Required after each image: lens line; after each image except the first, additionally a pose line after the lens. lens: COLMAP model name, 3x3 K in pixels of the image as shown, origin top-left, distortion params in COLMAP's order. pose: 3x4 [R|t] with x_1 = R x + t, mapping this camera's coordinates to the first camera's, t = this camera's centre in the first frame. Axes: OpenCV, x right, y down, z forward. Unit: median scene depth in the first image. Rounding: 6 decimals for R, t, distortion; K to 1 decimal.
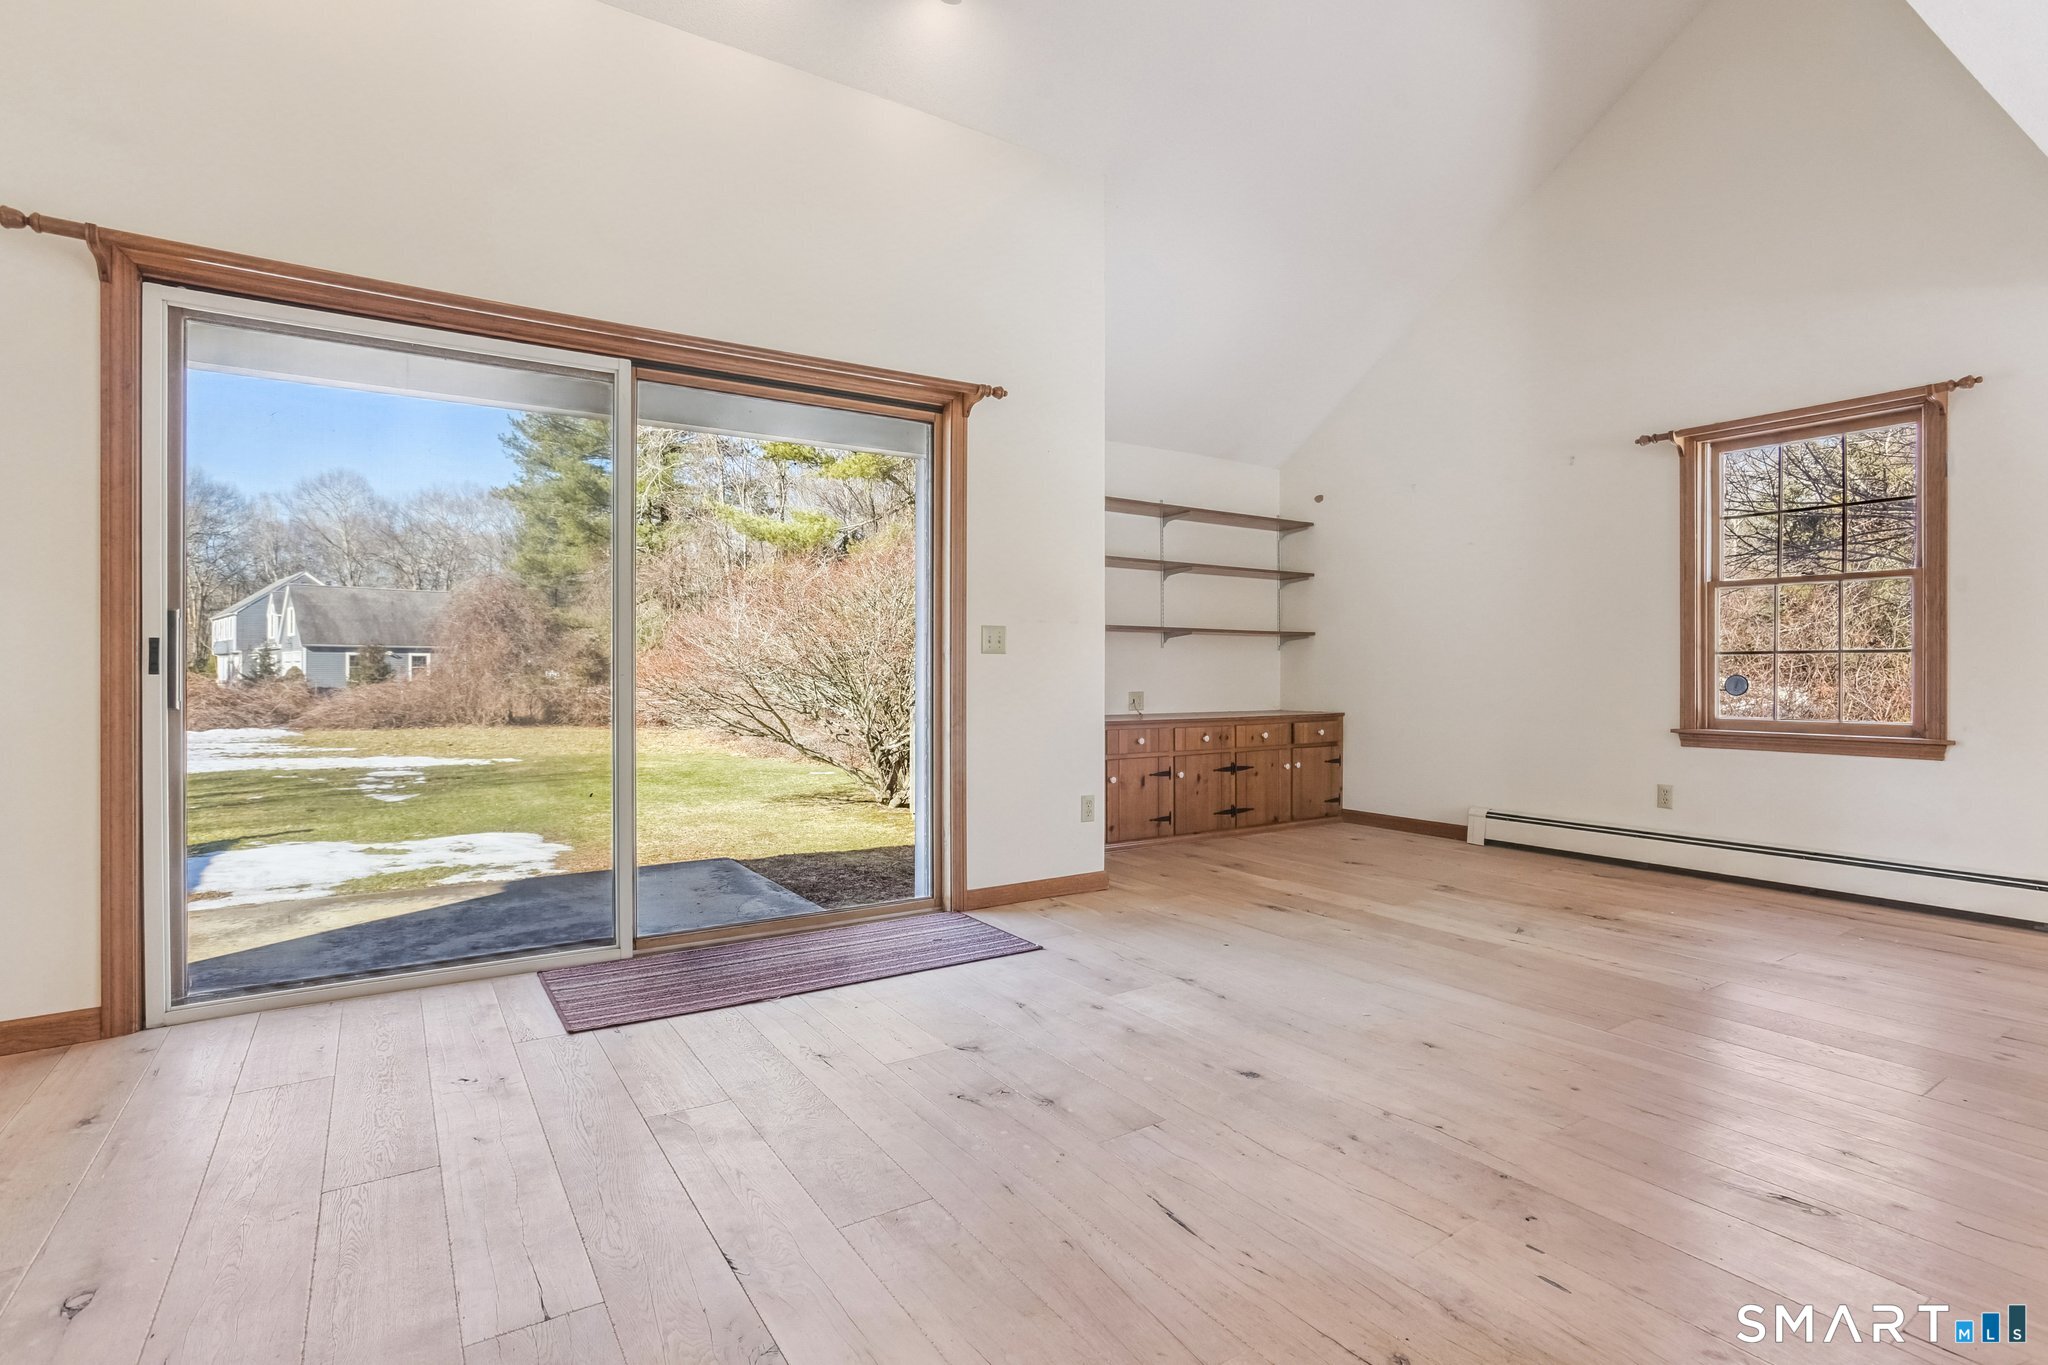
lens RADIAL K [[996.5, 0, 1030.6], [0, 996.5, 681.6], [0, 0, 1]] dist [-0.059089, 0.025470]
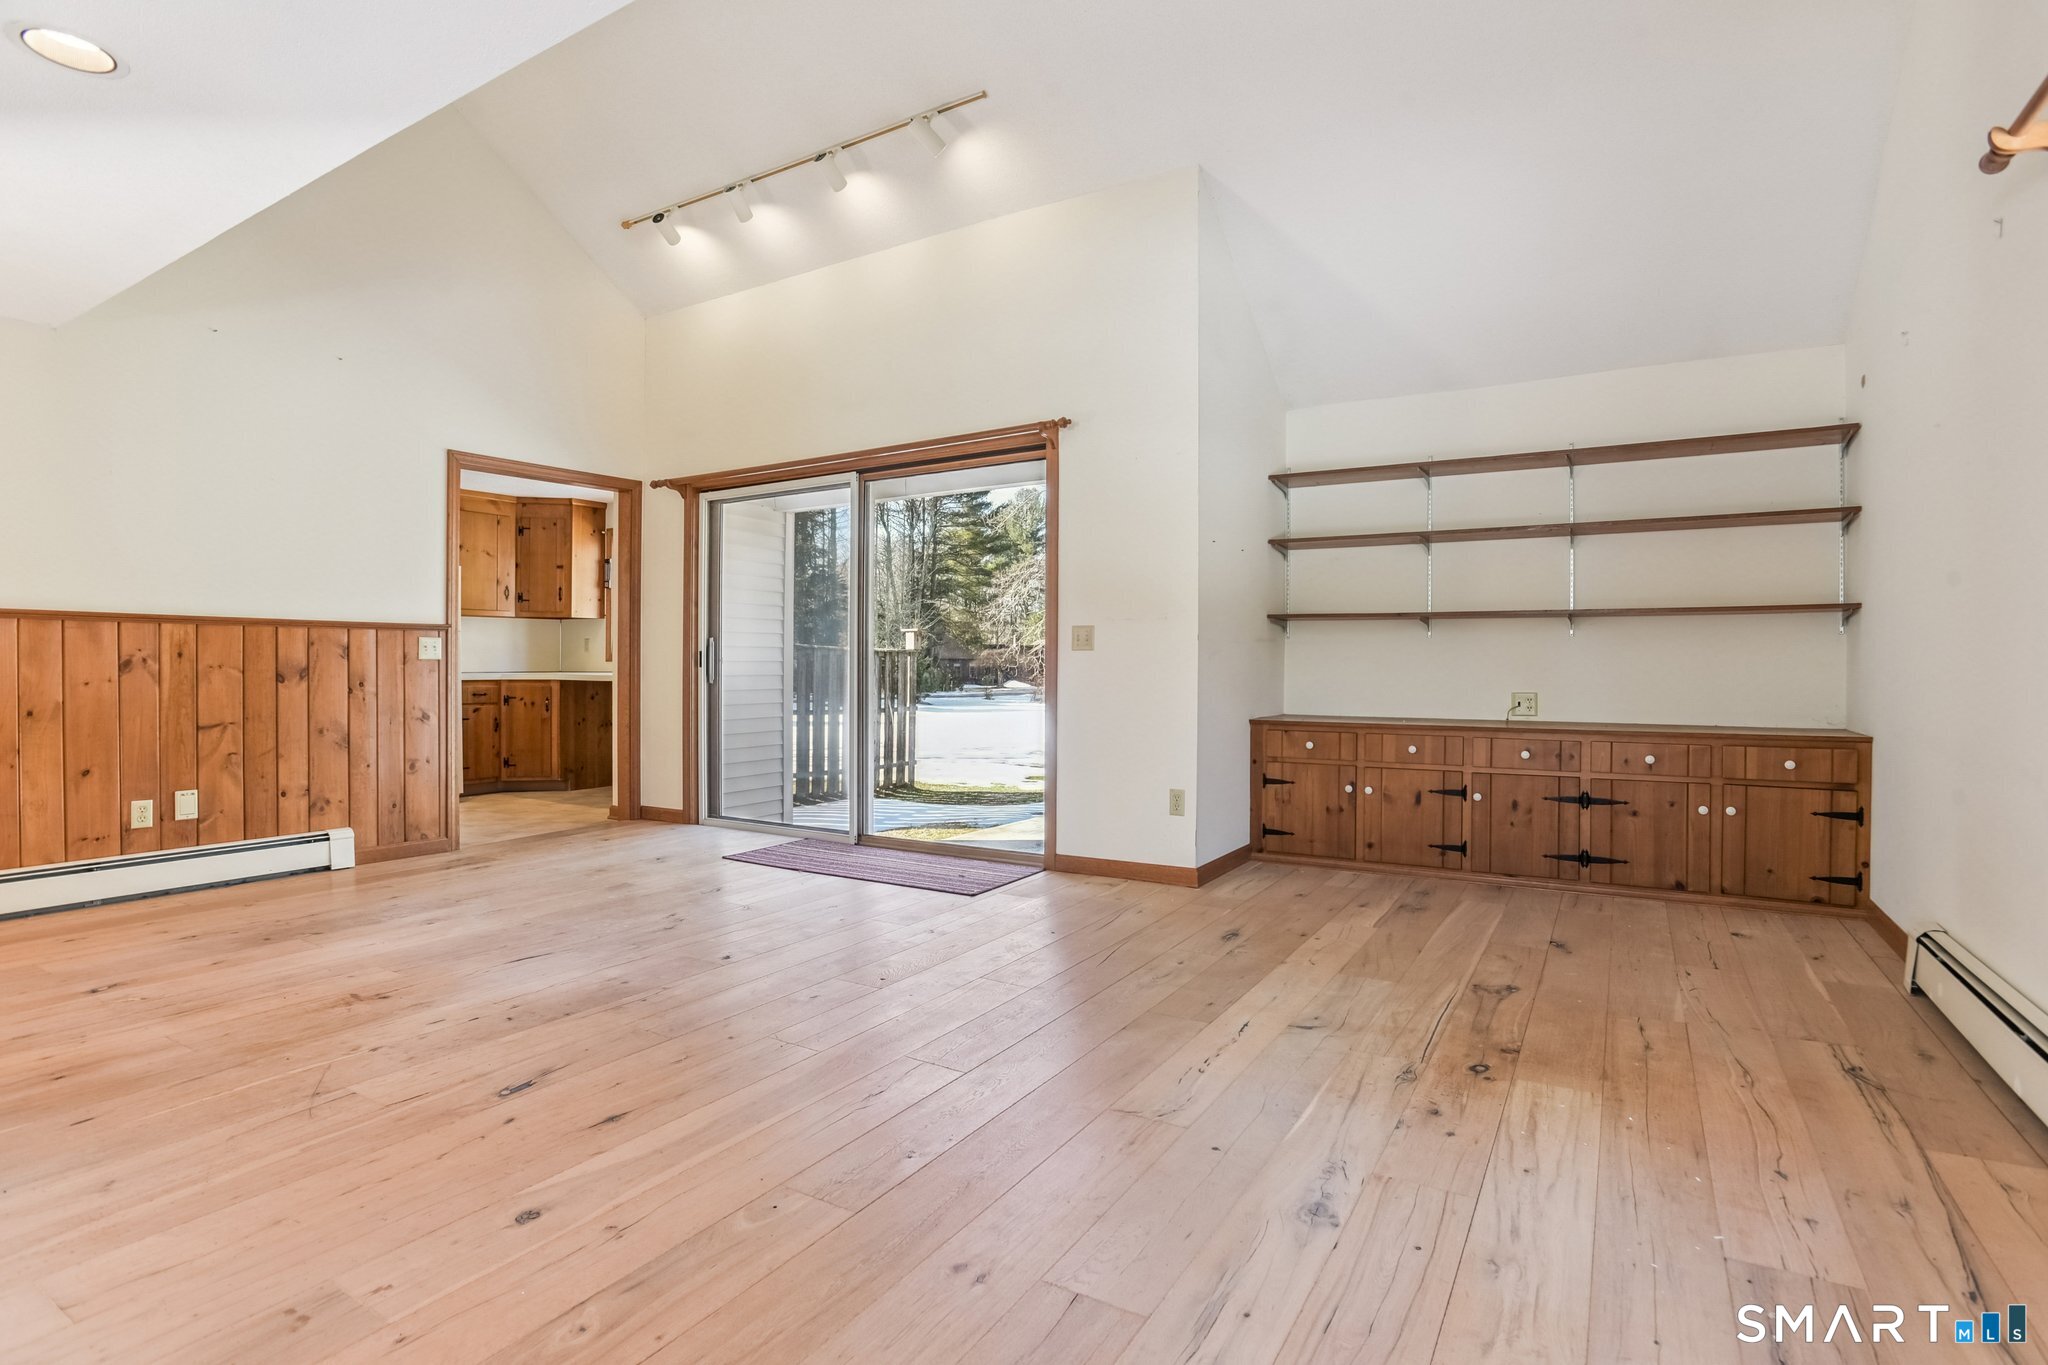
lens RADIAL K [[996.5, 0, 1030.6], [0, 996.5, 681.6], [0, 0, 1]] dist [-0.059089, 0.025470]
pose [[0.426326, 0.012708, -0.904480, 0.708160], [-0.010106, 0.999906, 0.009286, -0.002297], [0.904513, 0.005182, 0.426414, 0.339373]]
